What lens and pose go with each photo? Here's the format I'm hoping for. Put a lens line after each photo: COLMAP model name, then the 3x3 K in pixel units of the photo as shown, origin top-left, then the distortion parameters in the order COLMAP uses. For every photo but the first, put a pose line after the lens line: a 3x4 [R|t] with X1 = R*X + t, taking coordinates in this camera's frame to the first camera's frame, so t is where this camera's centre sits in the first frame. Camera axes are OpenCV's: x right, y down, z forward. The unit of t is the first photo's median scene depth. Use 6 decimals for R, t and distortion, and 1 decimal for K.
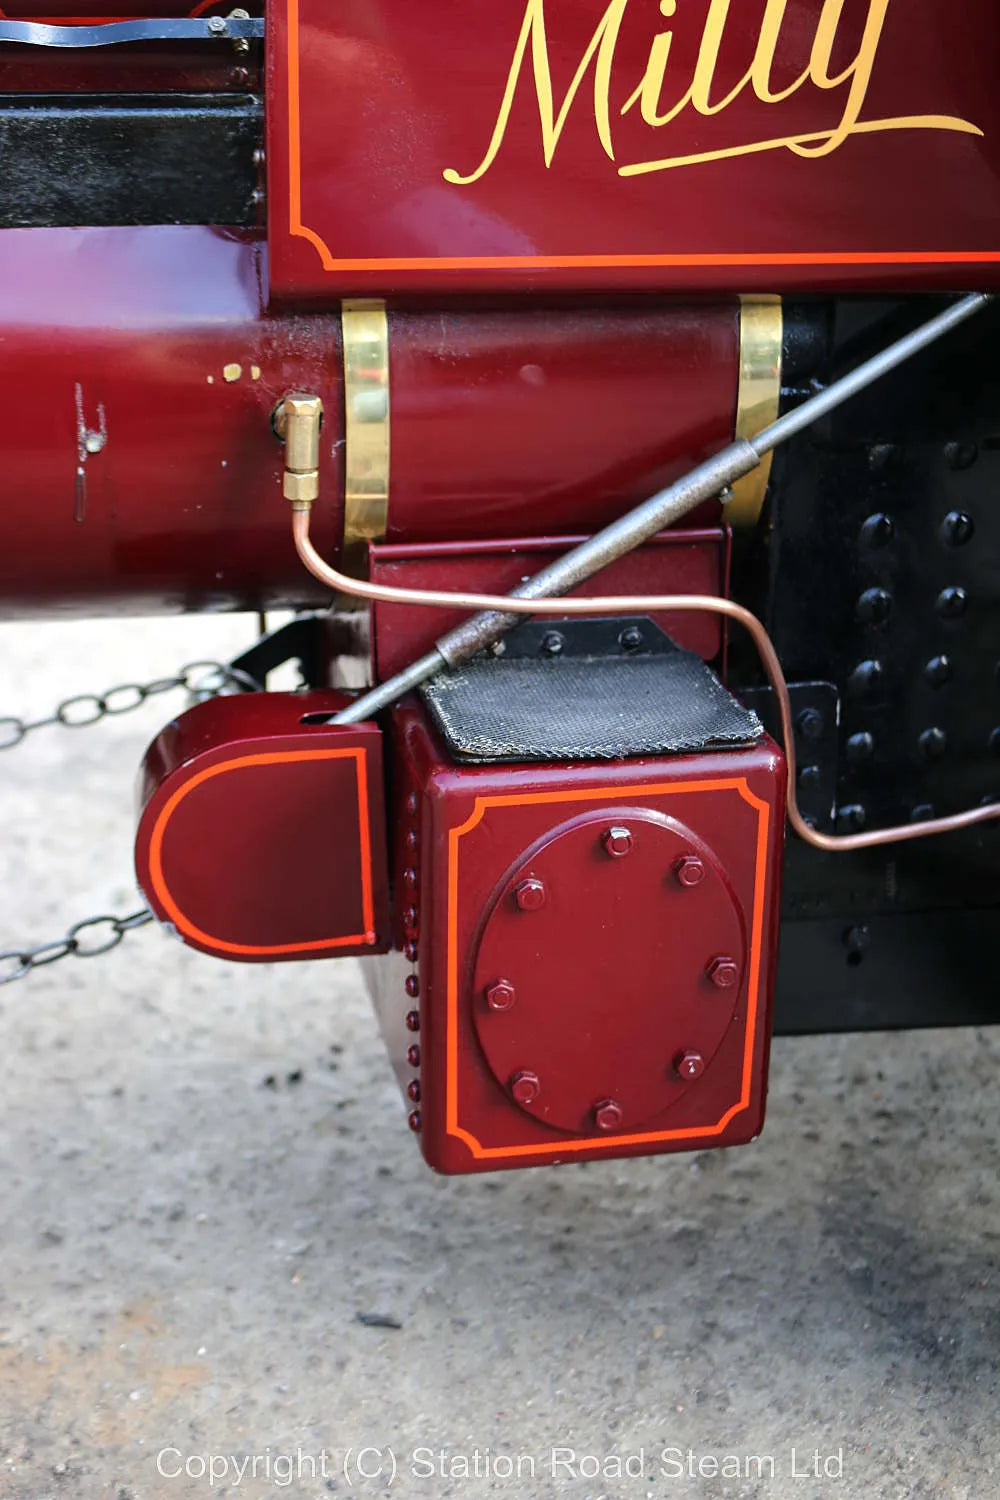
lens RADIAL K [[2223.1, 0, 500.0], [0, 2223.1, 750.0], [0, 0, 1]] dist [-0.066278, -0.054918]
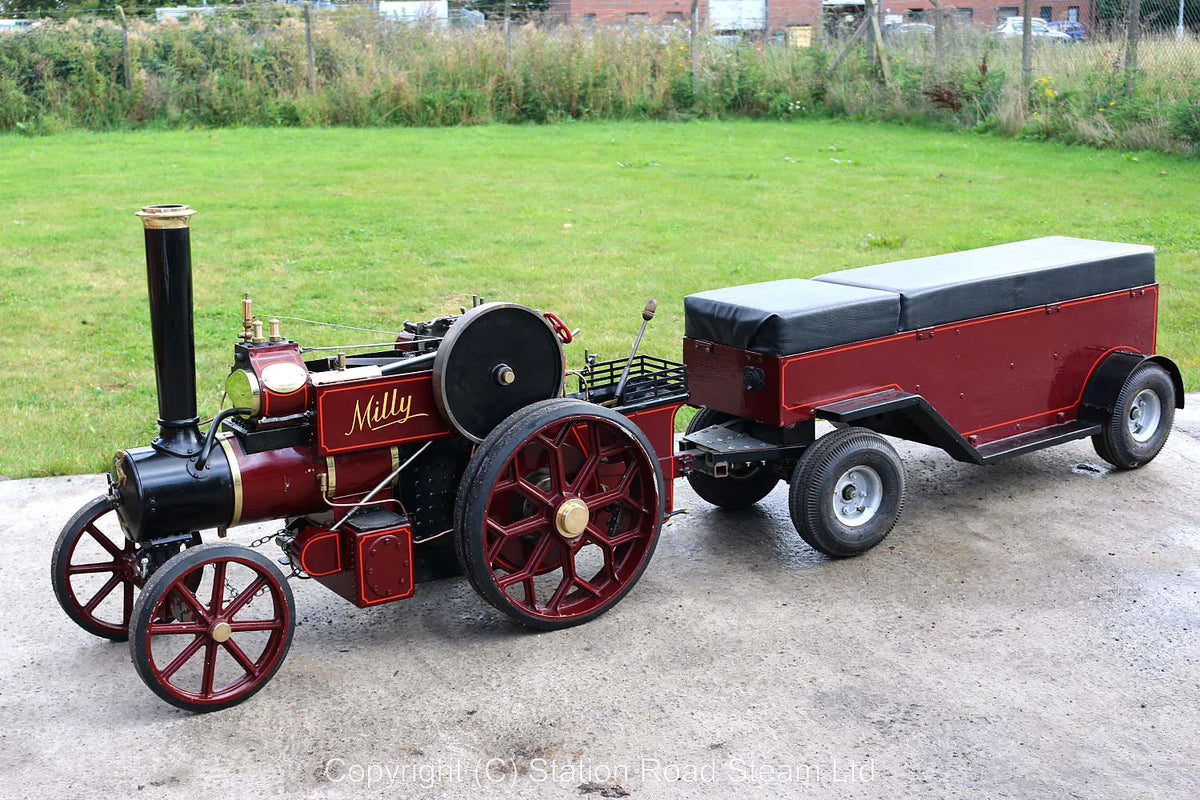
lens RADIAL K [[1778.5, 0, 600.0], [0, 1778.5, 400.0], [0, 0, 1]] dist [-0.066278, -0.054918]
pose [[0.921219, -0.109416, 0.373342, -1.155879], [0.168743, 0.977046, -0.130027, 0.387429], [-0.350545, 0.182782, 0.918536, -3.625193]]
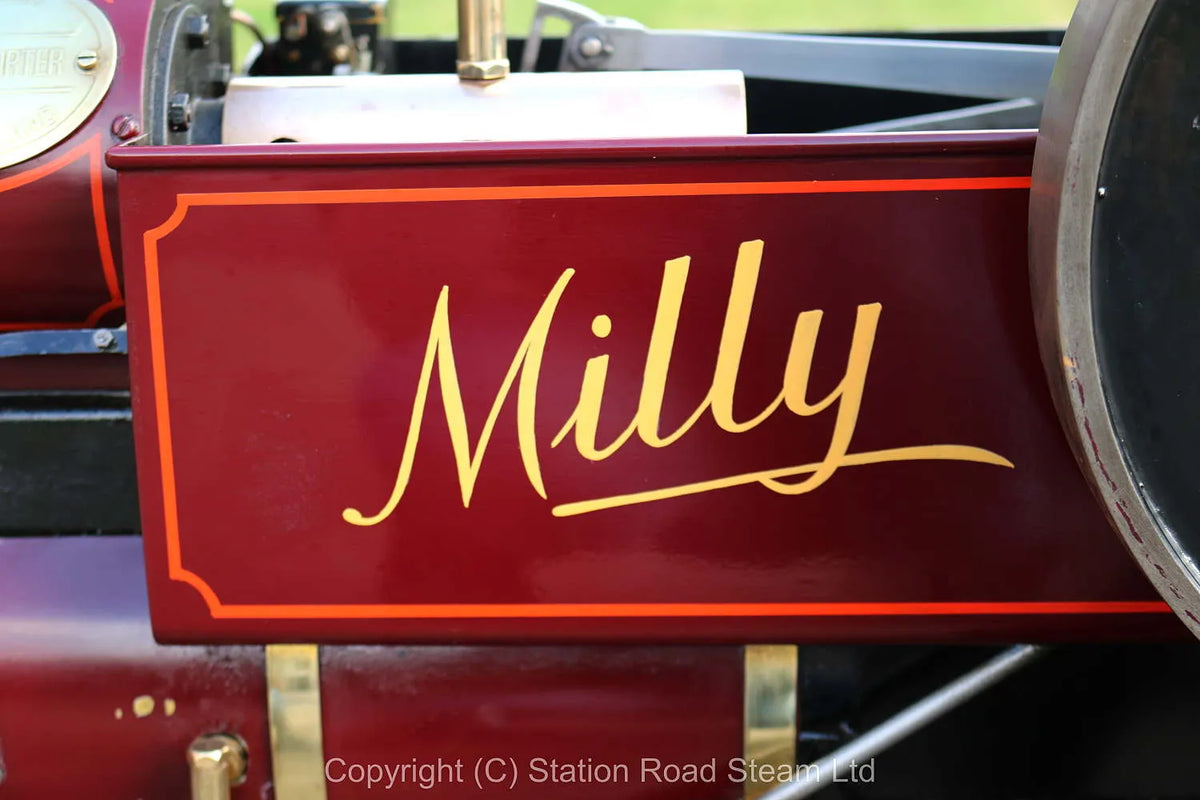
lens RADIAL K [[2020.3, 0, 600.0], [0, 2020.3, 400.0], [0, 0, 1]] dist [-0.031972, -0.259229]
pose [[0.976555, 0.022614, -0.214078, 0.231720], [-0.047851, 0.992391, -0.113447, -0.214900], [0.209884, 0.121031, 0.970206, 0.251805]]
